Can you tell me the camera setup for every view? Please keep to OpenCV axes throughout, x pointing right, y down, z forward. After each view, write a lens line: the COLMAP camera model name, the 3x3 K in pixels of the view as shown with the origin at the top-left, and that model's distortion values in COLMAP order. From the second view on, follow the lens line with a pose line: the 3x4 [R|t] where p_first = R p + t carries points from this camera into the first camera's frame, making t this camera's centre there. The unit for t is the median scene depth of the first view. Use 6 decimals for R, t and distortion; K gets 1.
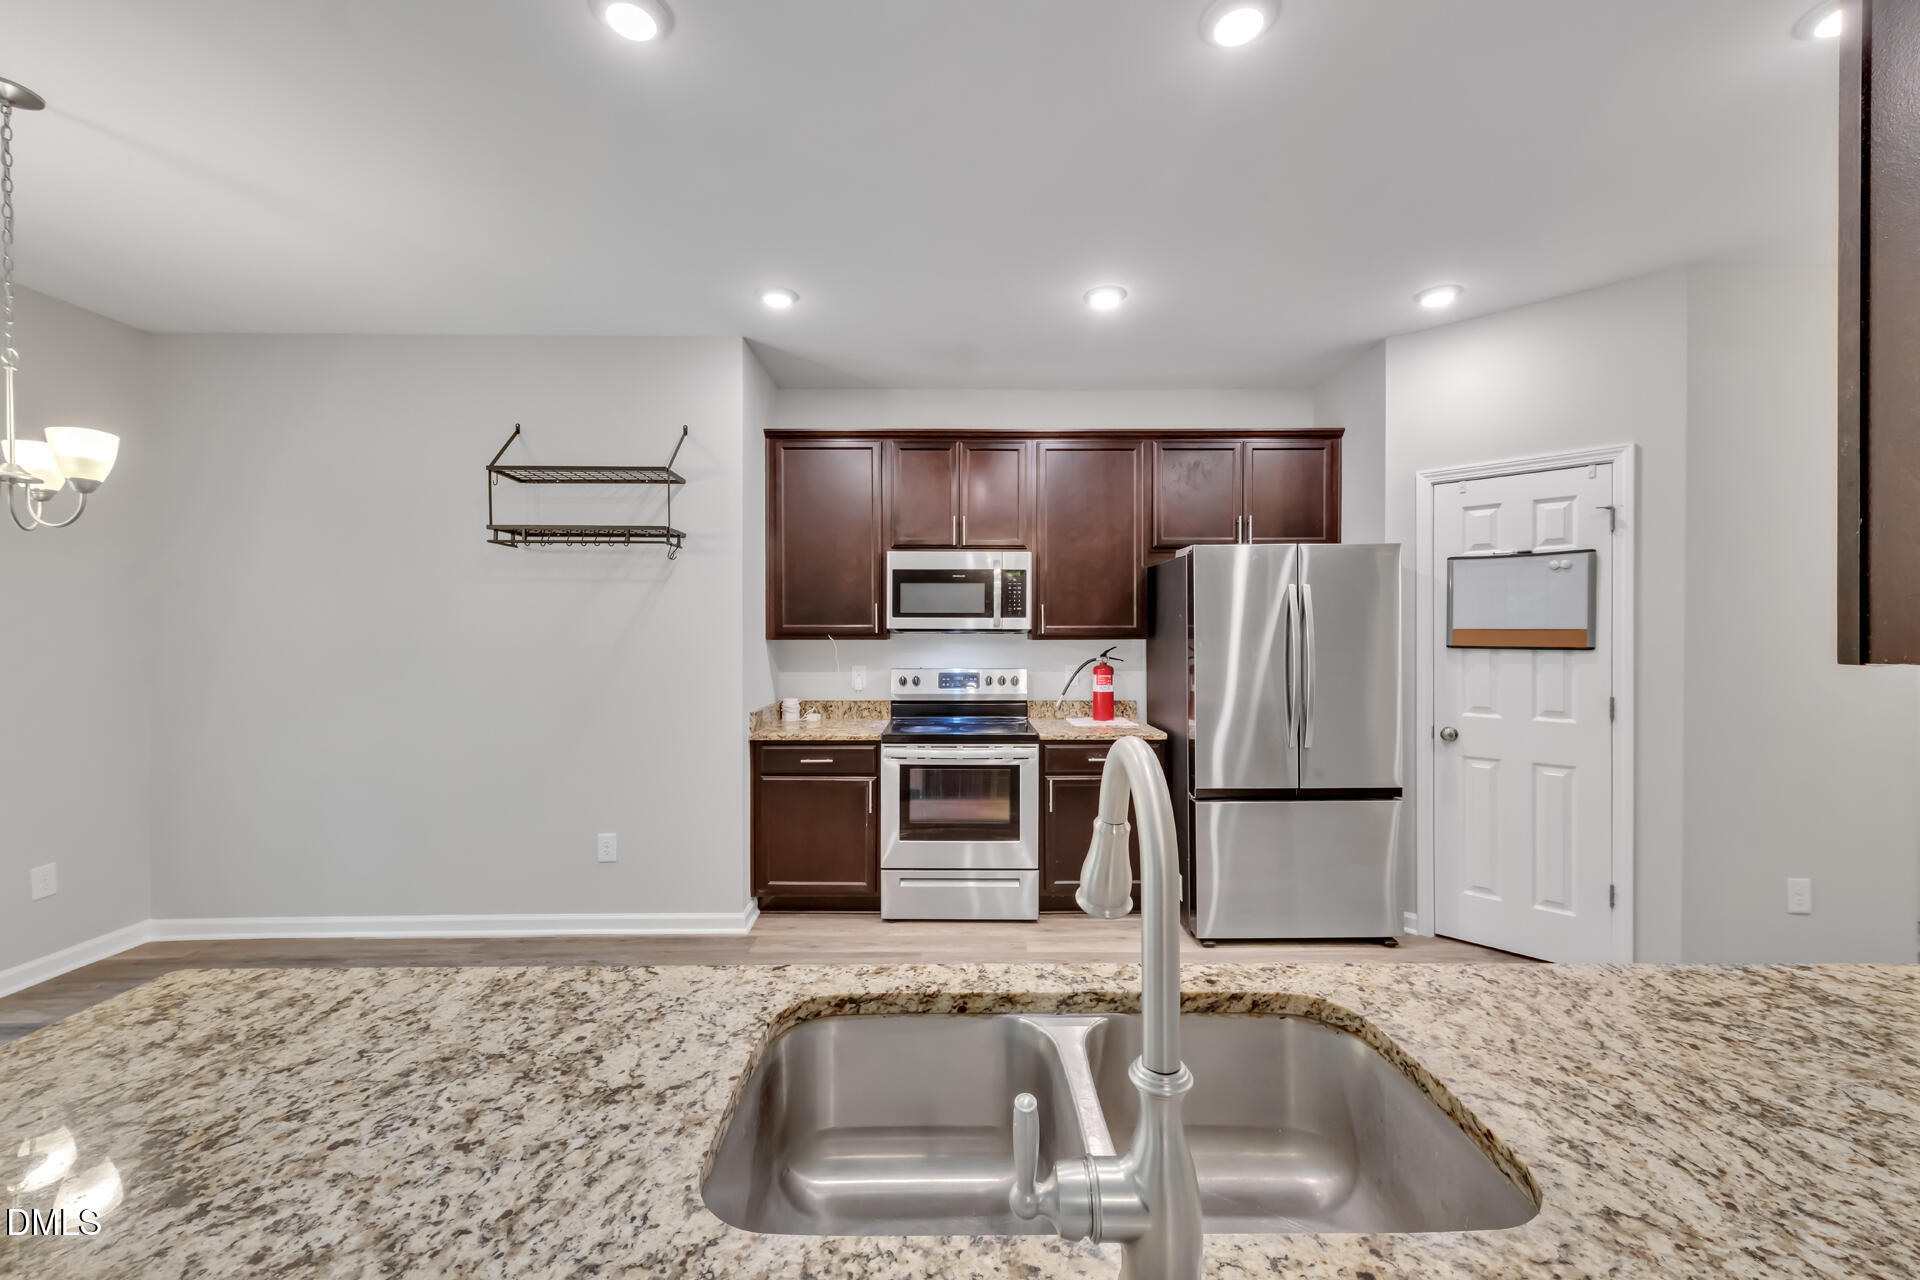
lens RADIAL K [[773.5, 0, 955.7], [0, 773.5, 643.7], [0, 0, 1]] dist [-0.000760, 0.000353]
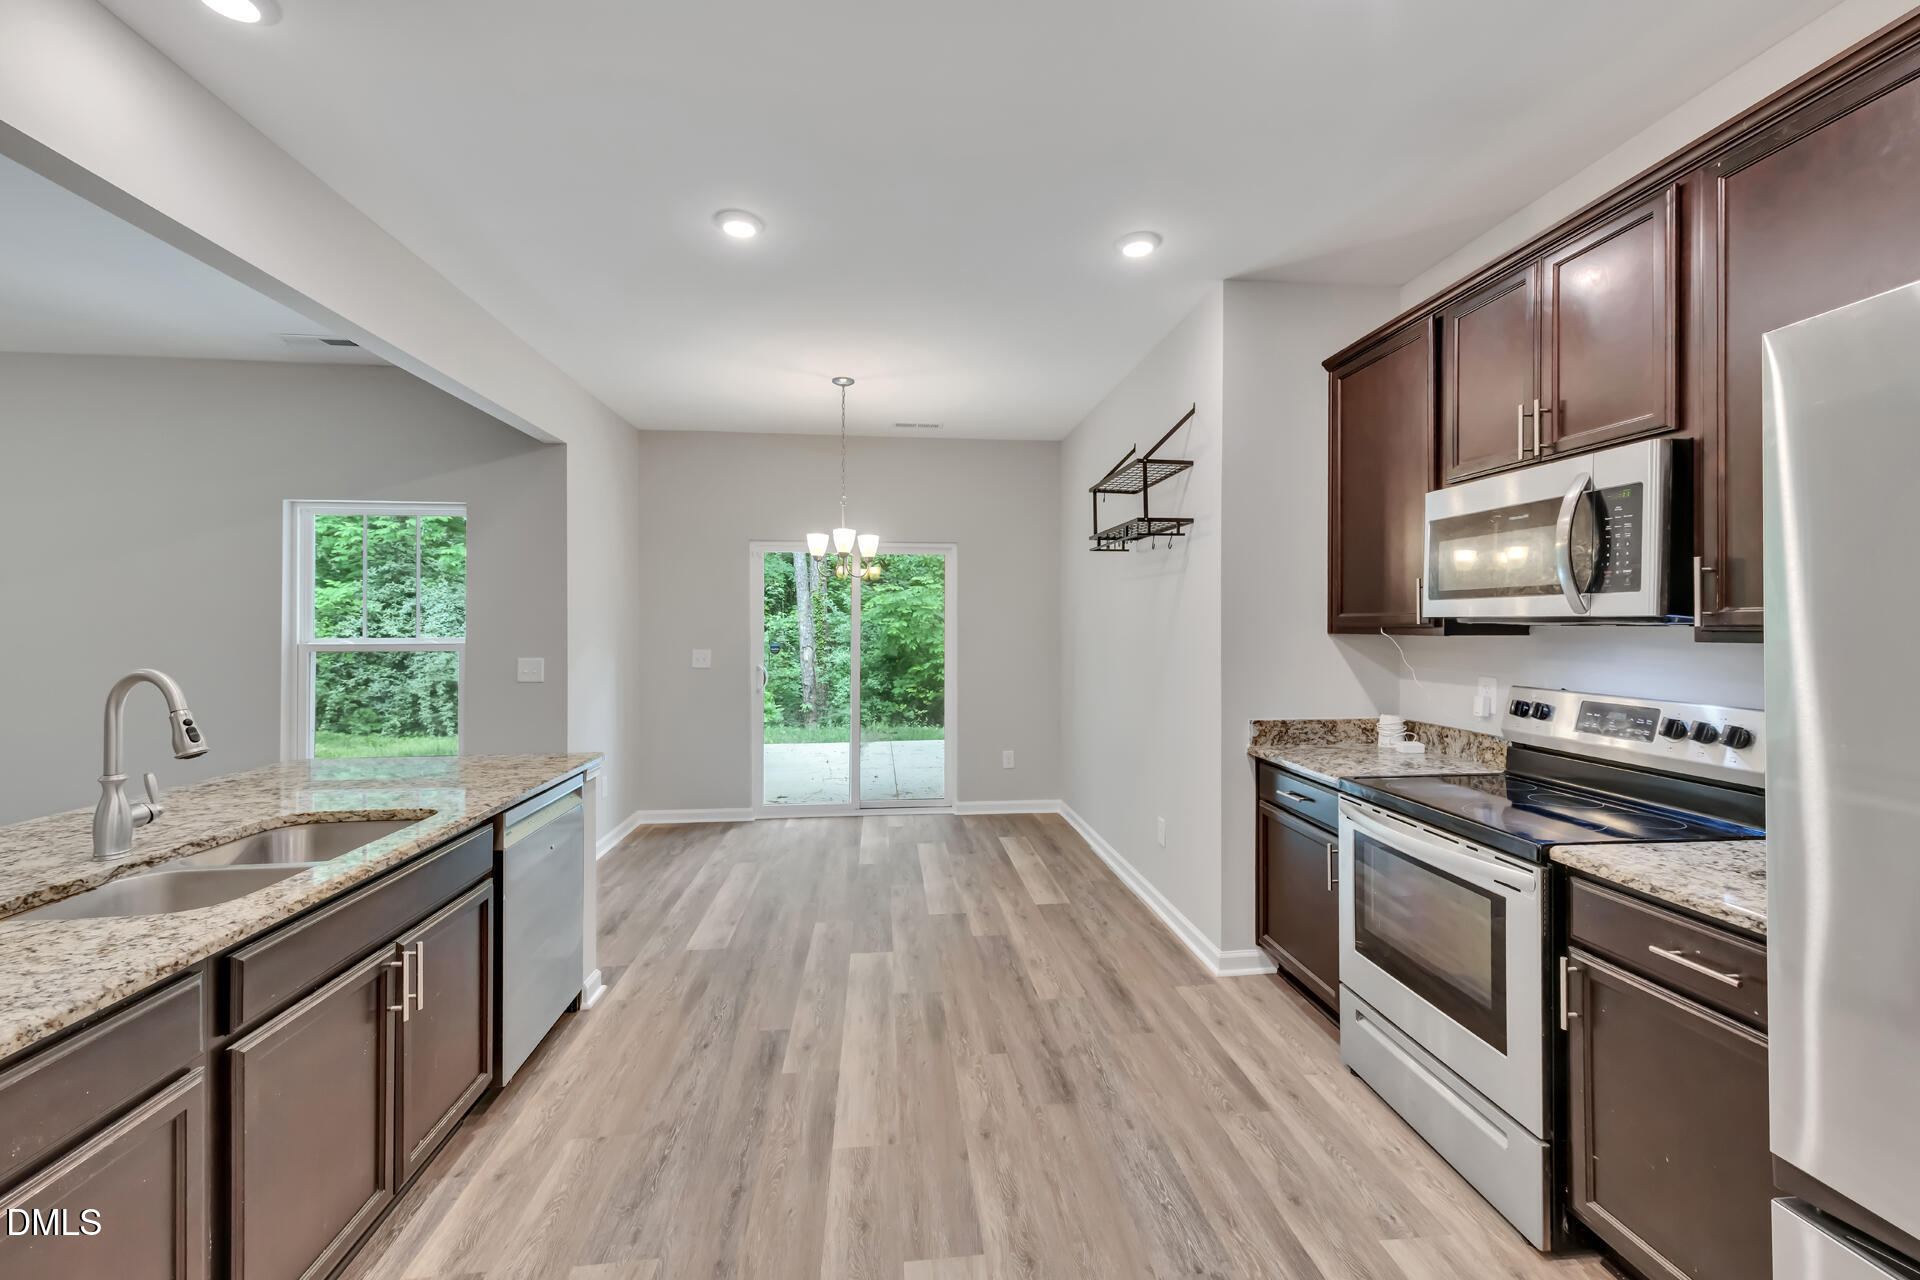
lens RADIAL K [[773.5, 0, 956.4], [0, 773.5, 620.2], [0, 0, 1]] dist [-0.000760, 0.000353]
pose [[0.070476, -0.004414, -0.997504, 0.538423], [-0.015025, 0.999872, -0.005486, -0.008828], [0.997400, 0.015374, 0.070400, 0.619871]]
